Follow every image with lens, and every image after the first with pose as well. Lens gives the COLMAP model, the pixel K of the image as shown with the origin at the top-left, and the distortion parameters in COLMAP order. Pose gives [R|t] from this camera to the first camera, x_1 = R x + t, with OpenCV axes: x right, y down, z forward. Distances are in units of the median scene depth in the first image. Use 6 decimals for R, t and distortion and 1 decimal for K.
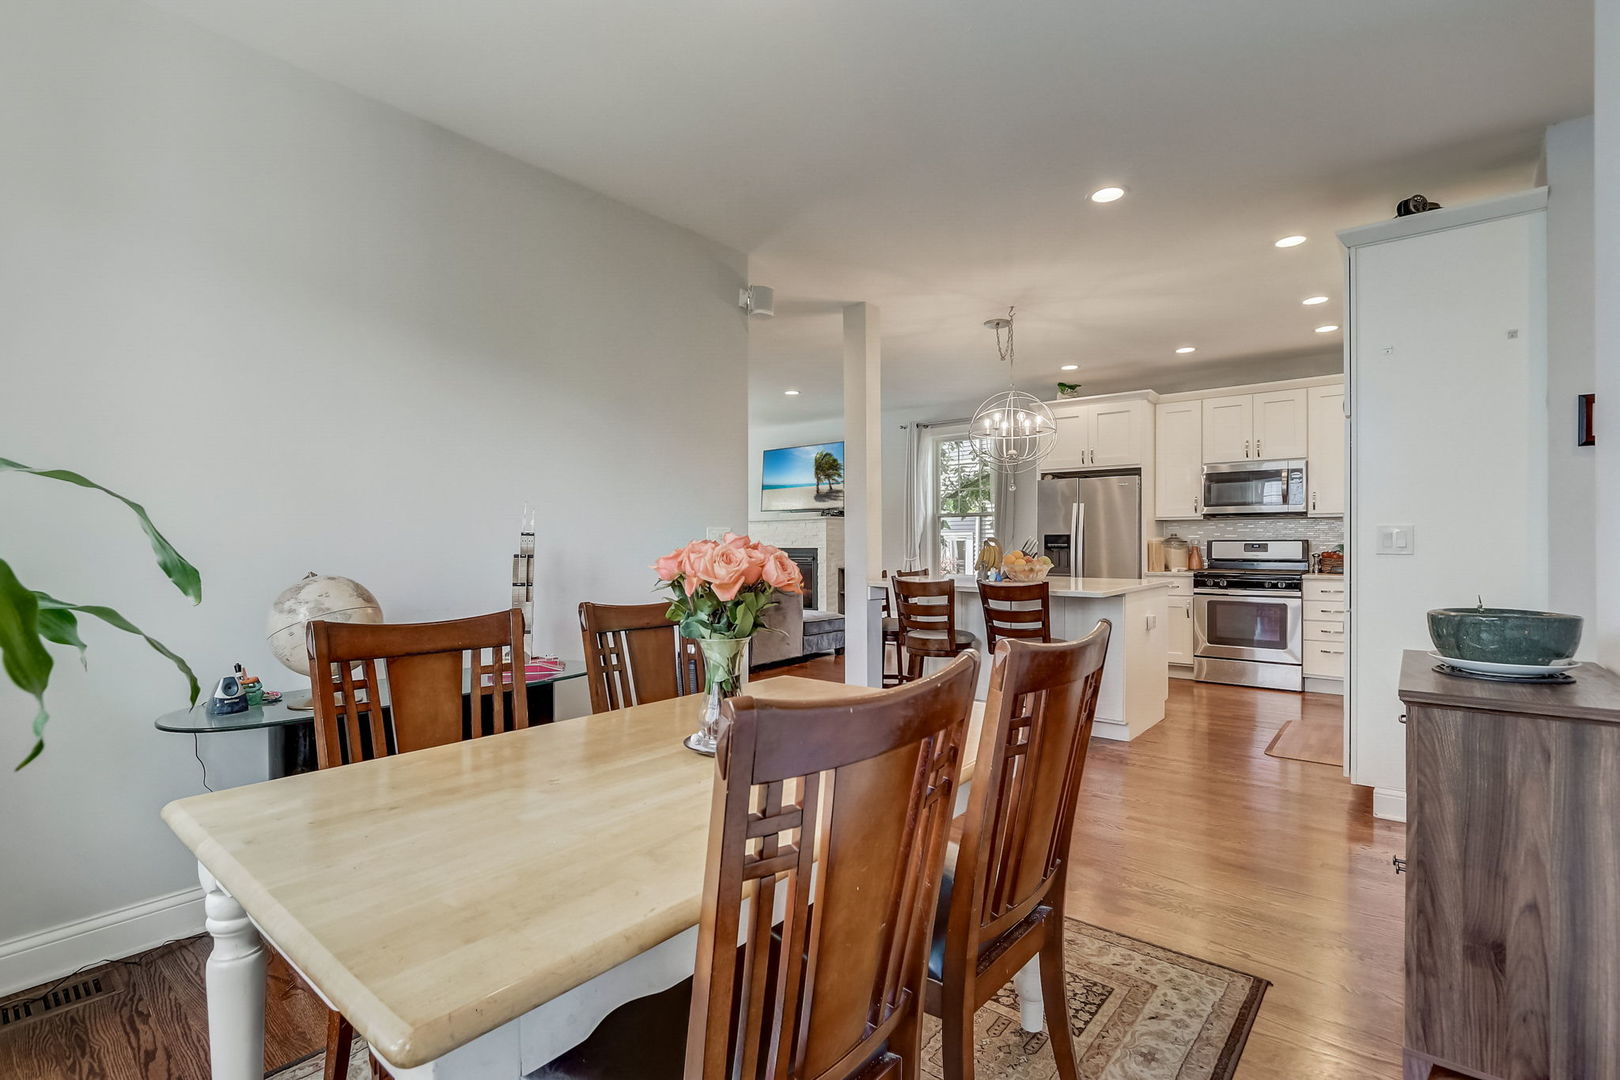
lens RADIAL K [[748.9, 0, 816.7], [0, 748.9, 539.7], [0, 0, 1]] dist [-0.017237, 0.001596]
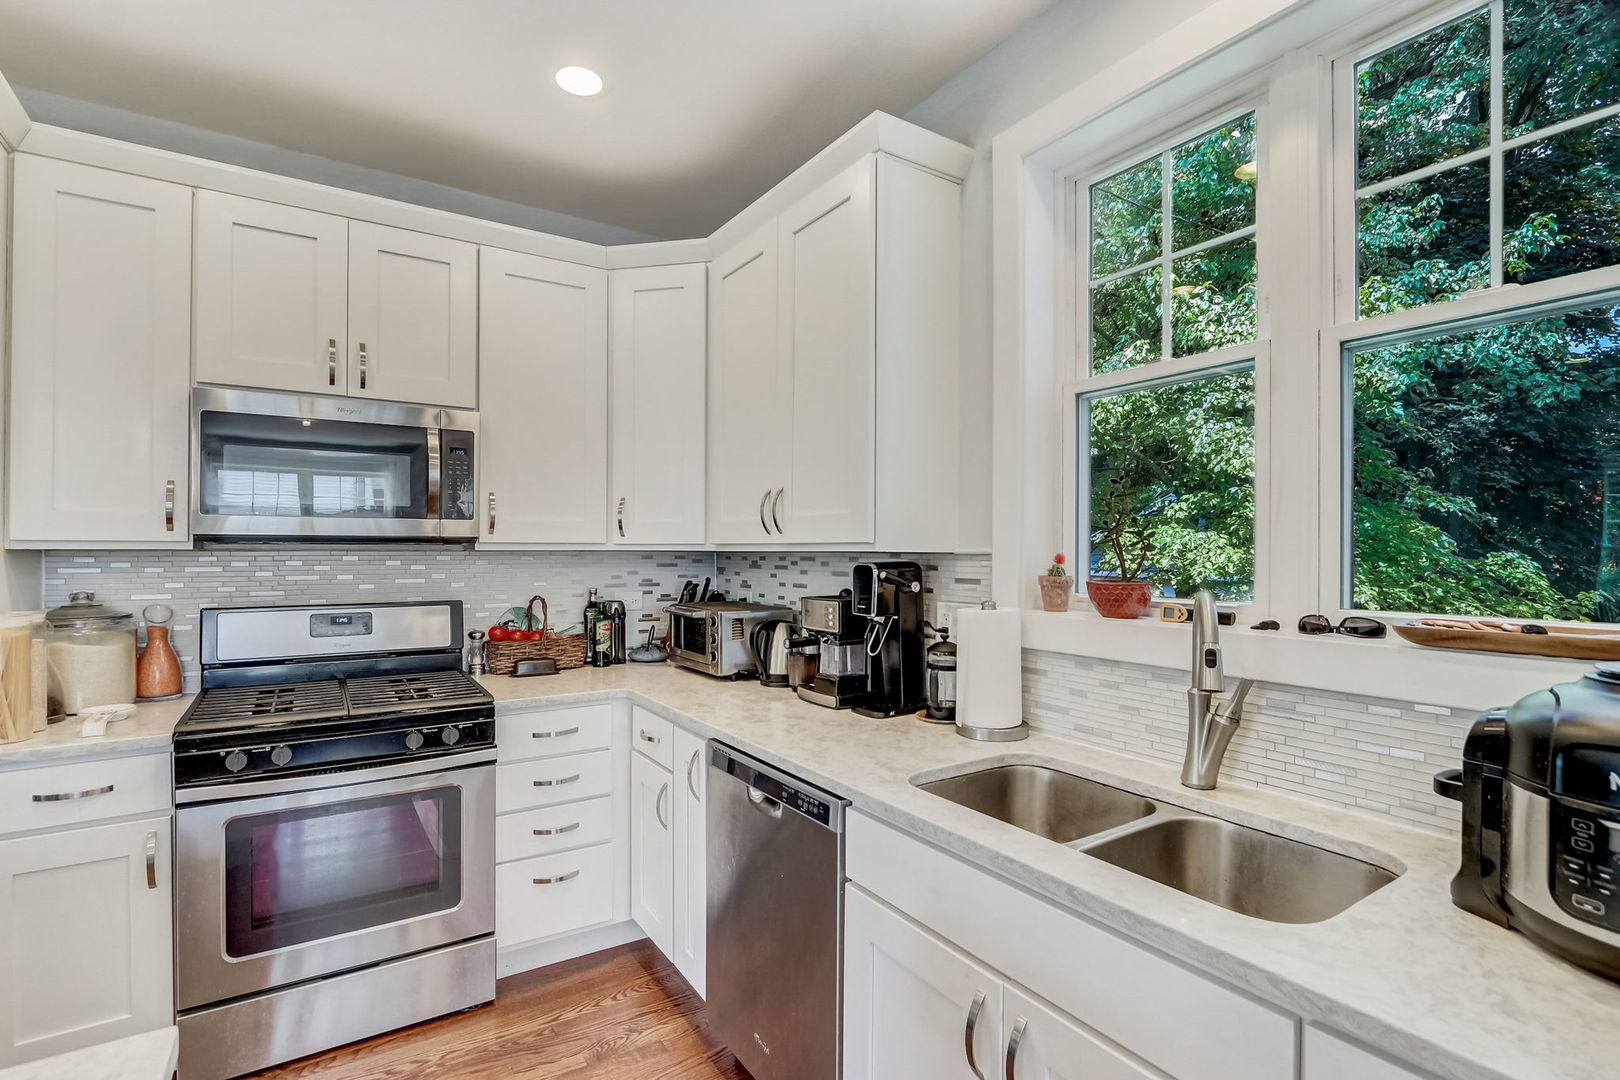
lens RADIAL K [[748.9, 0, 778.8], [0, 748.9, 547.2], [0, 0, 1]] dist [-0.017237, 0.001596]
pose [[0.328208, 0.004026, 0.944597, 0.287776], [-0.006904, 0.999974, -0.001863, -0.029377], [-0.944580, -0.005910, 0.328228, 0.636017]]
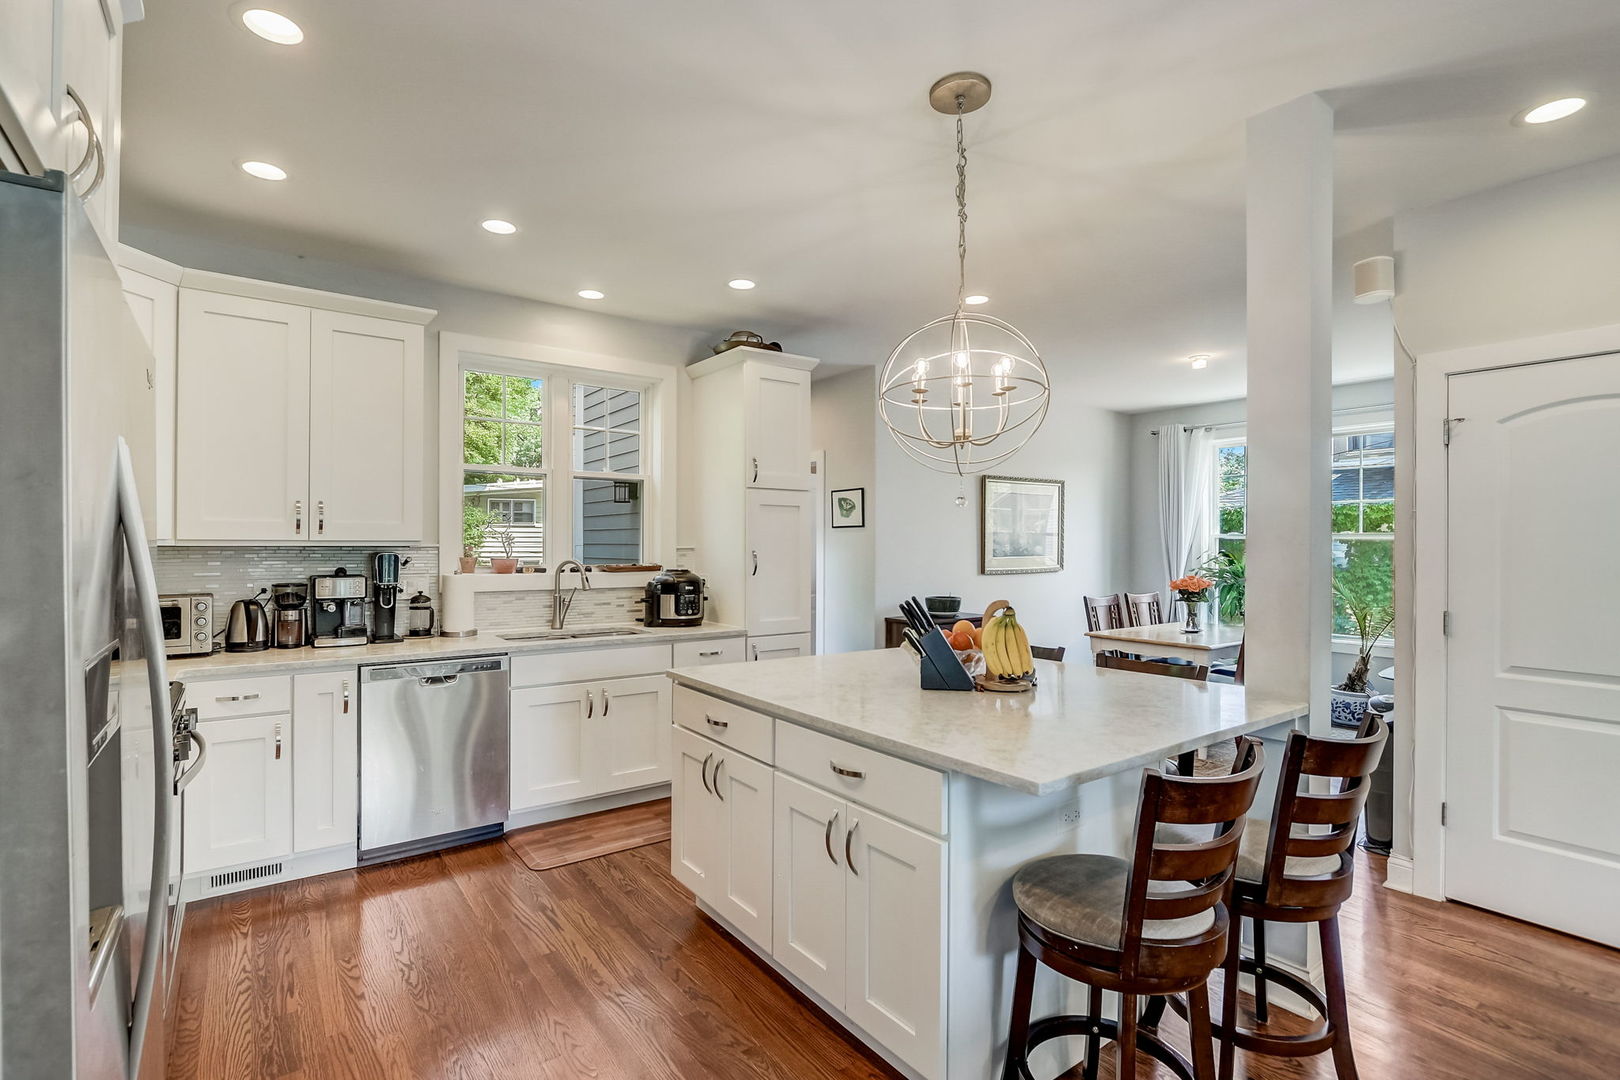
lens RADIAL K [[748.9, 0, 815.1], [0, 748.9, 548.2], [0, 0, 1]] dist [-0.017237, 0.001596]
pose [[-0.966400, 0.002935, 0.257027, 0.170488], [0.002847, 0.999996, -0.000714, -0.024986], [-0.257028, 0.000042, -0.966404, 1.148590]]
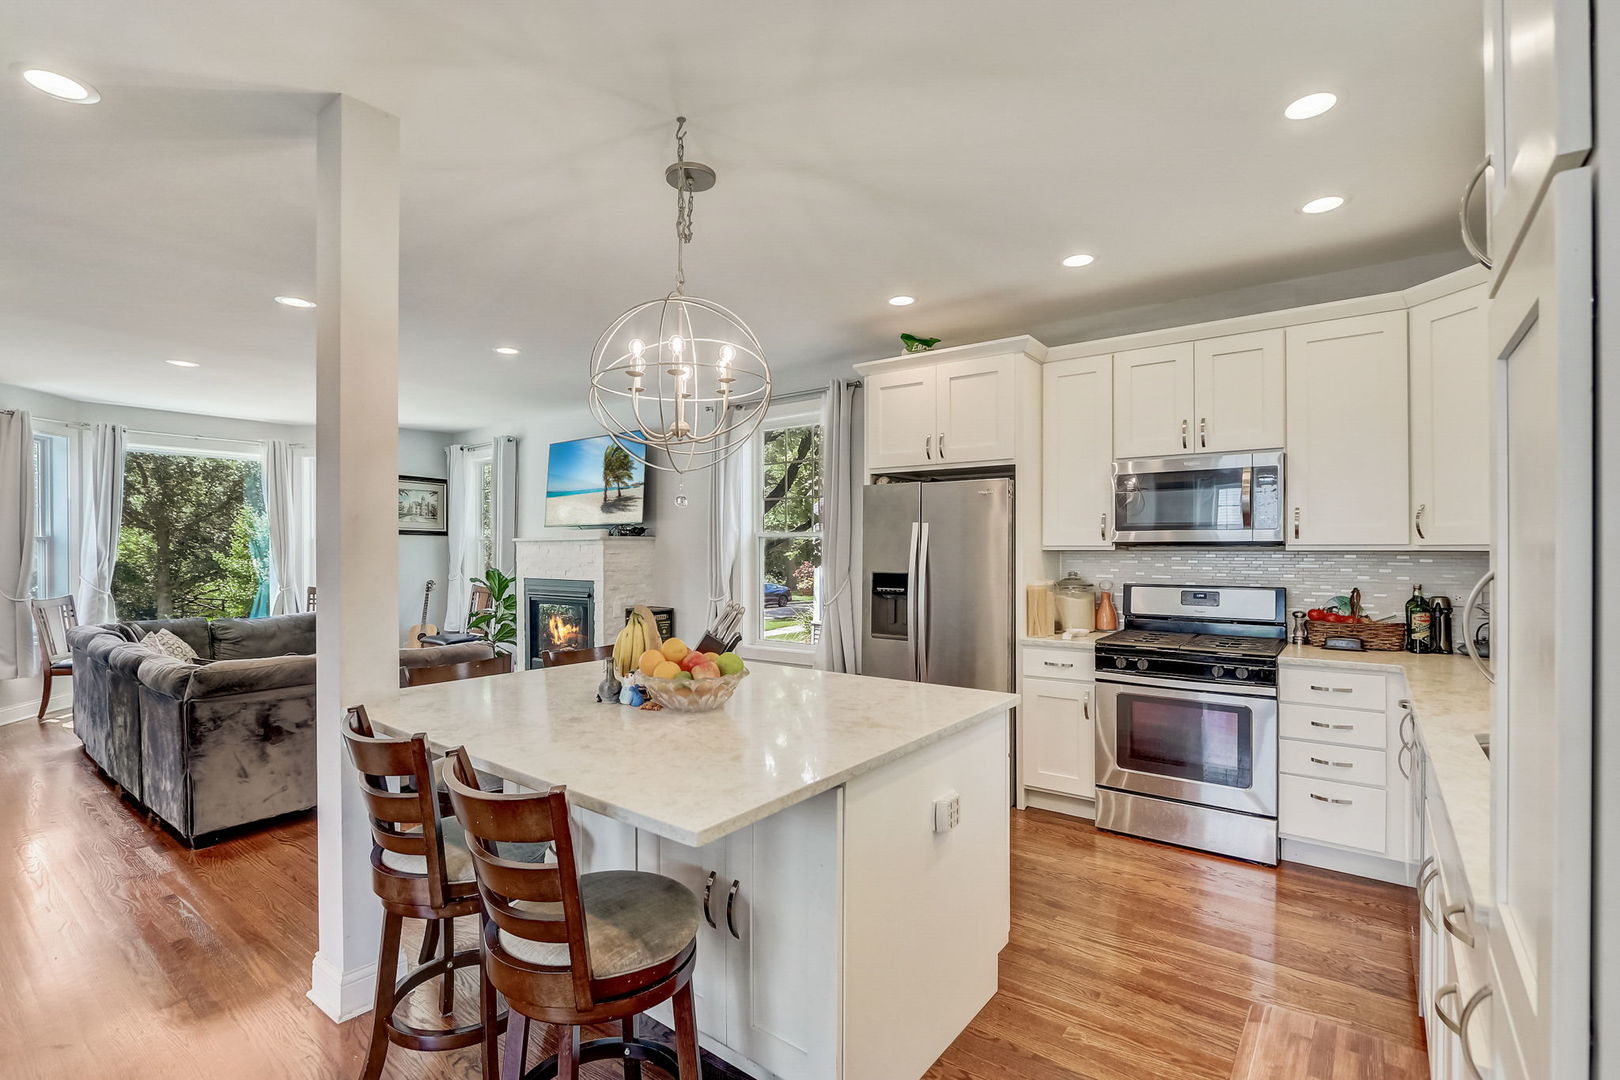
lens RADIAL K [[748.9, 0, 819.7], [0, 748.9, 540.2], [0, 0, 1]] dist [-0.017237, 0.001596]
pose [[0.999089, 0.001118, 0.042651, 0.247789], [-0.000919, 0.999989, -0.004688, -0.032204], [-0.042656, 0.004645, 0.999079, 0.396158]]
